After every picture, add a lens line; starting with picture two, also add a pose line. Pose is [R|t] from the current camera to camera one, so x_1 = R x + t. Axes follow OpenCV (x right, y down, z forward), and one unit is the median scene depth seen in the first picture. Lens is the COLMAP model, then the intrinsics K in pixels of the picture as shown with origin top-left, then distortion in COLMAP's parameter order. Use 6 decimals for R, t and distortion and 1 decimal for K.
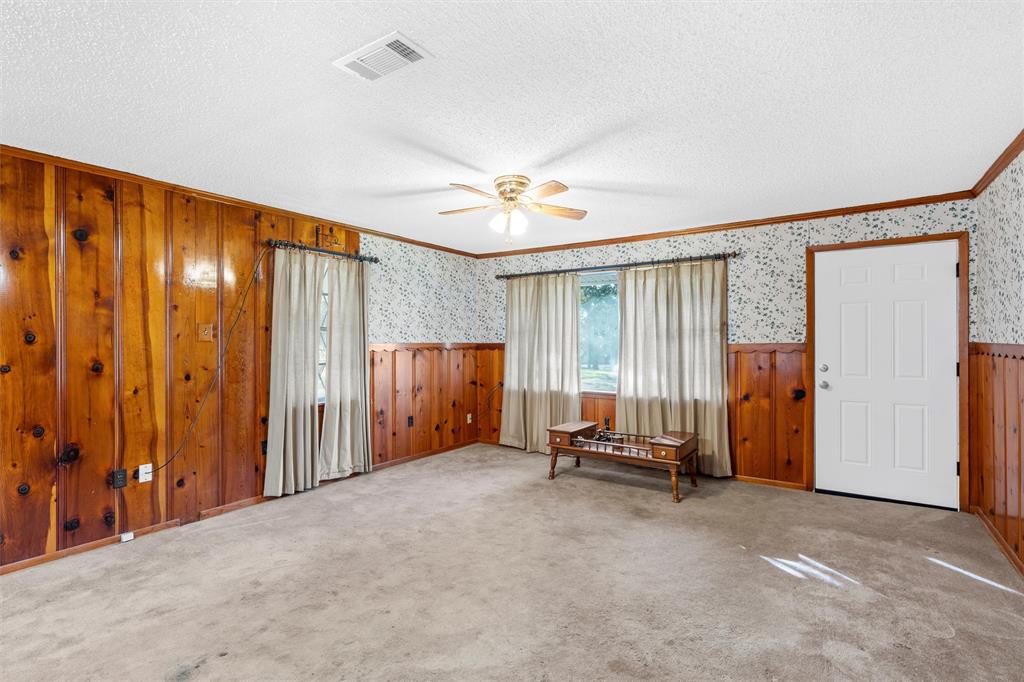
lens RADIAL K [[491.6, 0, 512.0], [0, 491.6, 341.0], [0, 0, 1]] dist [0.002450, 0.000202]
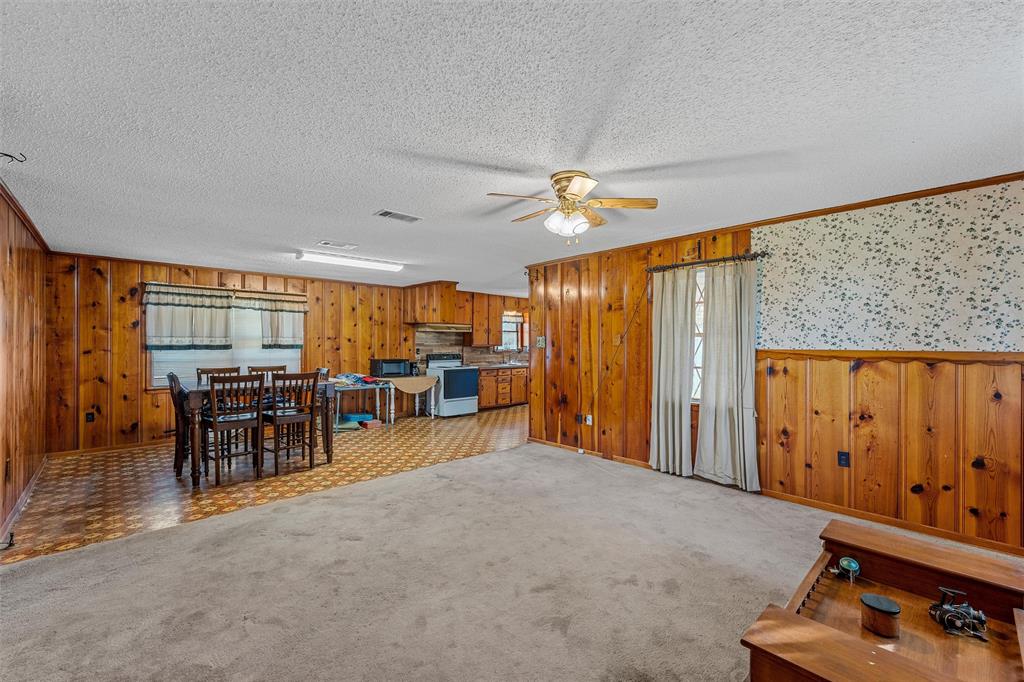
lens RADIAL K [[424.4, 0, 512.0], [0, 424.4, 341.0], [0, 0, 1]] dist [-0.000669, 0.000148]
pose [[-0.220423, -0.003750, -0.975397, 0.631219], [-0.000164, 0.999993, -0.003808, -0.007947], [0.975404, -0.000680, -0.220422, 0.829895]]
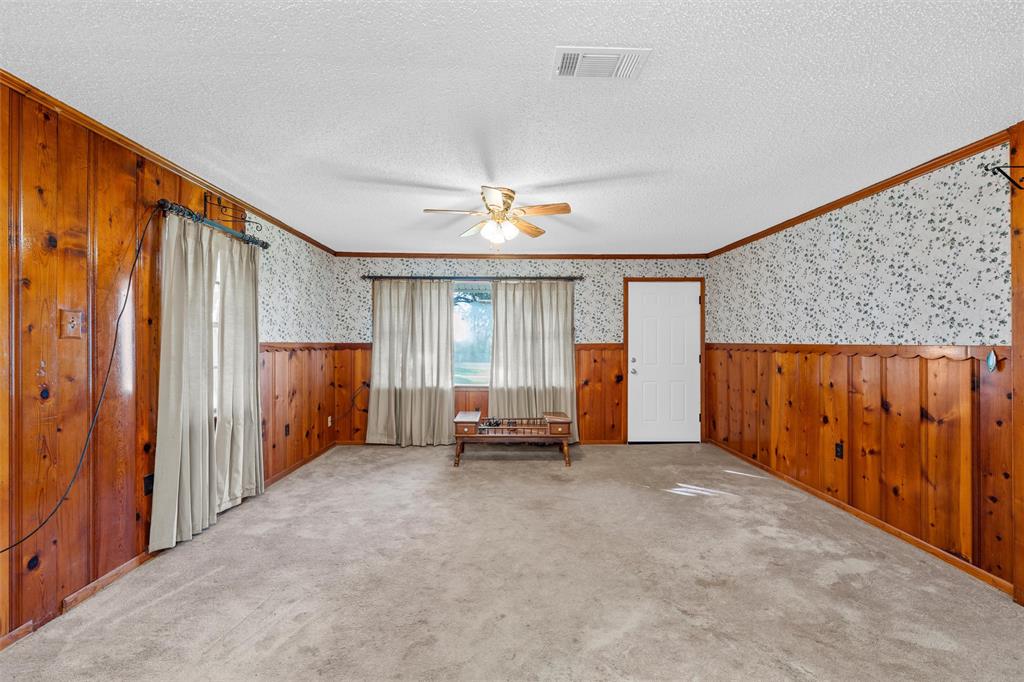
lens RADIAL K [[424.4, 0, 512.0], [0, 424.4, 341.0], [0, 0, 1]] dist [-0.000669, 0.000148]
pose [[0.812778, 0.005881, 0.582544, -0.405103], [-0.003204, 0.999979, -0.005626, 0.005818], [-0.582565, 0.002706, 0.812780, 0.168786]]
